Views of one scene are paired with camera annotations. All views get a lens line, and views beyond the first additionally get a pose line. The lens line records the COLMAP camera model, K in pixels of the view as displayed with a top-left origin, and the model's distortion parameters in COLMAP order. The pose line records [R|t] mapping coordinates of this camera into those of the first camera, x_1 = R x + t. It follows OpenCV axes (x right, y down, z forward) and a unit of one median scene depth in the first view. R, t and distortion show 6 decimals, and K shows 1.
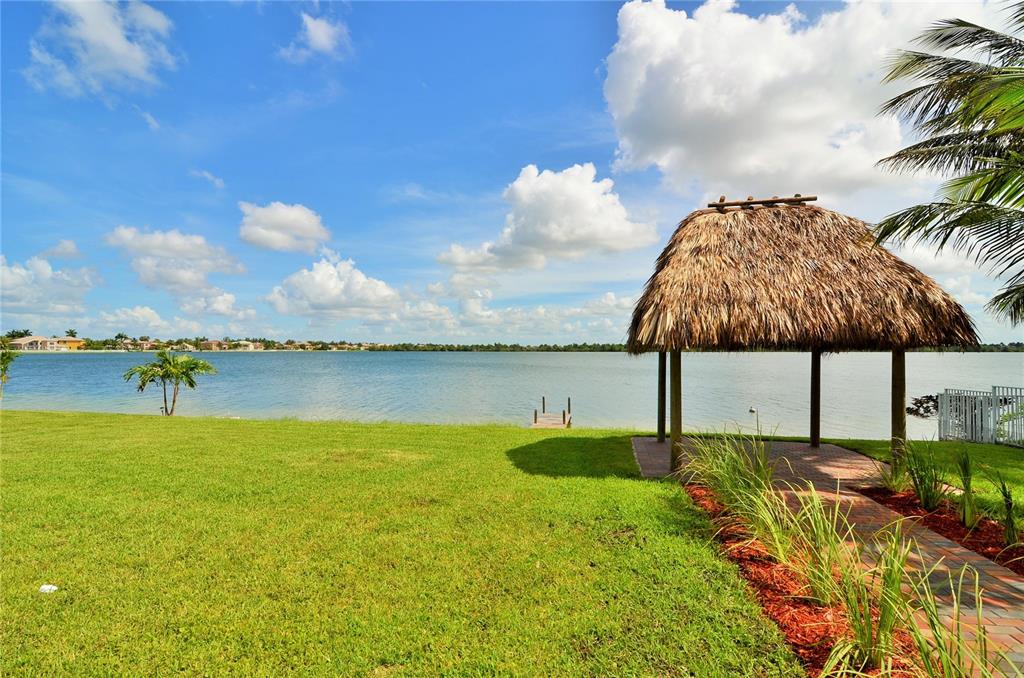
lens RADIAL K [[498.2, 0, 518.3], [0, 498.2, 339.9], [0, 0, 1]] dist [-0.003403, -0.006930]
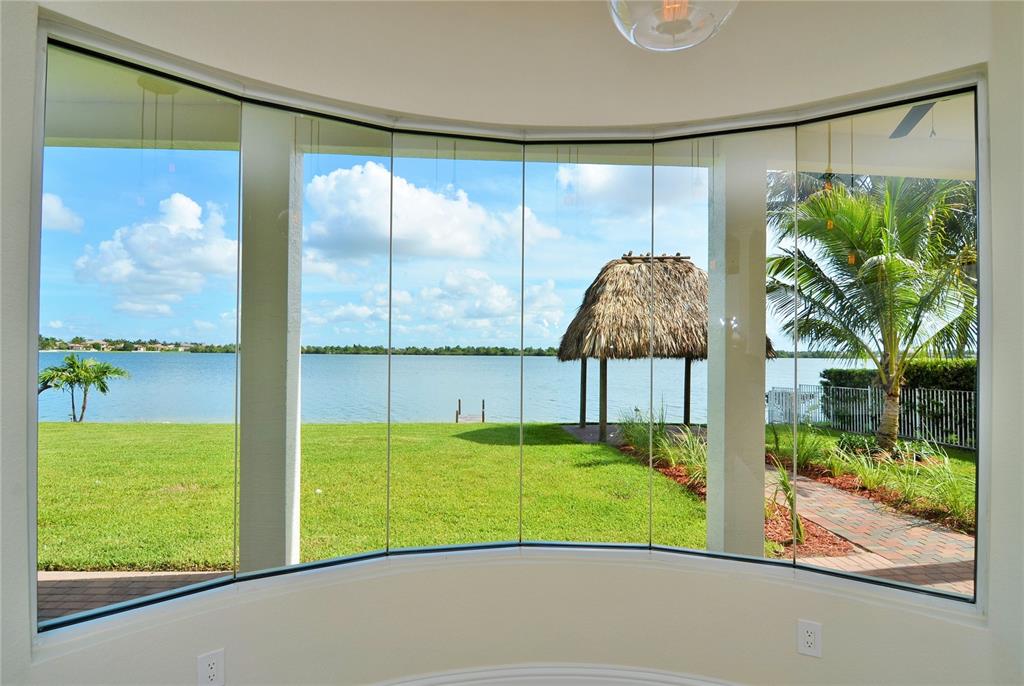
lens RADIAL K [[556.2, 0, 517.3], [0, 556.2, 339.1], [0, 0, 1]] dist [-0.002074, 0.000976]
pose [[0.970835, 0.013730, 0.239357, -0.298242], [-0.012479, 0.999899, -0.006744, -0.022626], [-0.239425, 0.003560, 0.970908, -0.494094]]
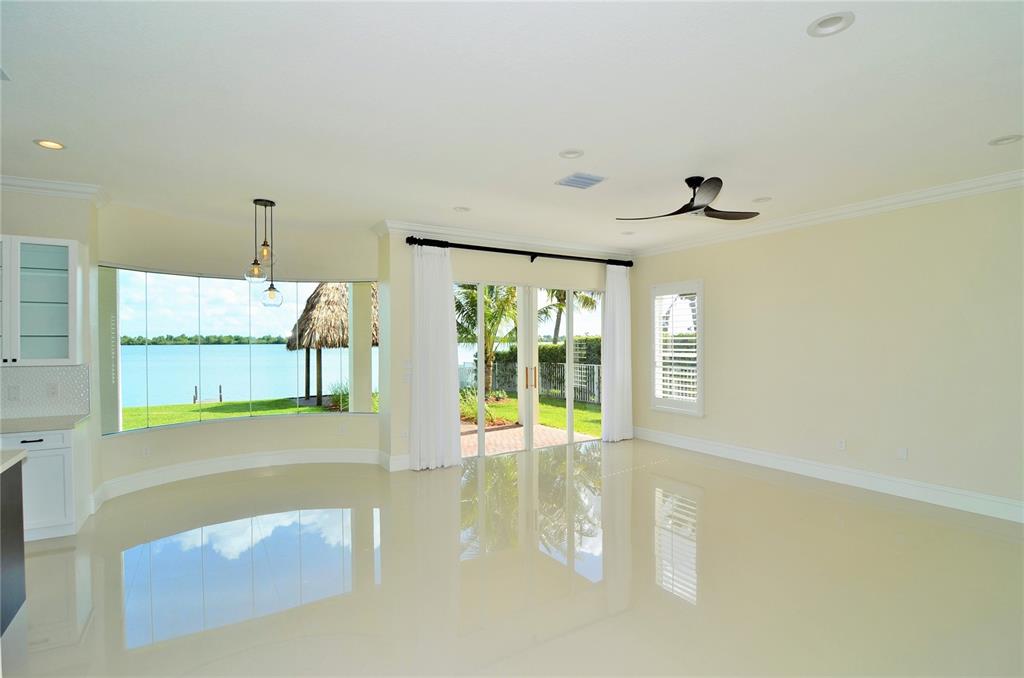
lens RADIAL K [[498.2, 0, 517.3], [0, 498.2, 342.4], [0, 0, 1]] dist [-0.003403, -0.006930]
pose [[0.745932, -0.006801, 0.665987, -0.427526], [-0.007653, 0.999794, 0.018782, -0.049339], [-0.665978, -0.019107, 0.745727, -1.054464]]
